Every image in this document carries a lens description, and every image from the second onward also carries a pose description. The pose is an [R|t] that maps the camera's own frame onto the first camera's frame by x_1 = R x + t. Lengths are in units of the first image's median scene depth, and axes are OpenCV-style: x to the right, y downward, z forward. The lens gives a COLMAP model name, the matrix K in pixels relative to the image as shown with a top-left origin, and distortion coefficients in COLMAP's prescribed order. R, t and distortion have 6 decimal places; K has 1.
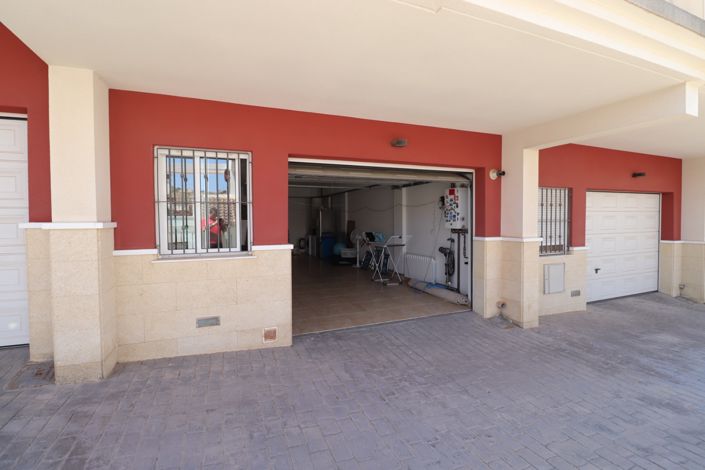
lens RADIAL K [[328.7, 0, 352.8], [0, 328.7, 229.1], [0, 0, 1]] dist [-0.001220, -0.012613]
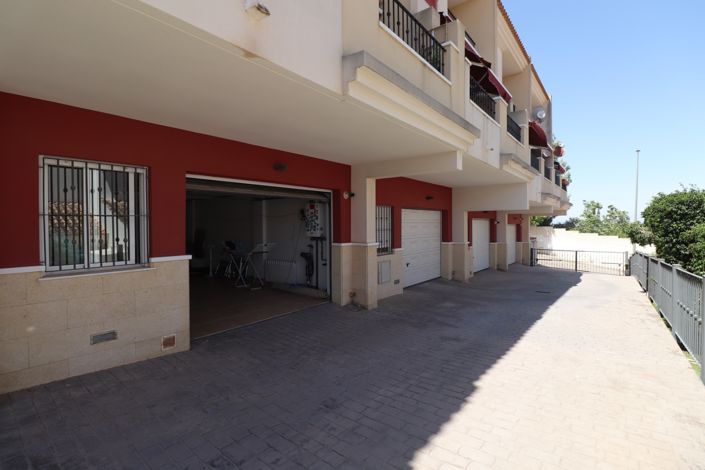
lens RADIAL K [[328.7, 0, 352.8], [0, 328.7, 229.1], [0, 0, 1]] dist [-0.001220, -0.012613]
pose [[0.873781, -0.005654, 0.486286, -0.195091], [0.015511, 0.999748, -0.016247, -0.009567], [-0.486072, 0.021739, 0.873648, -0.163229]]
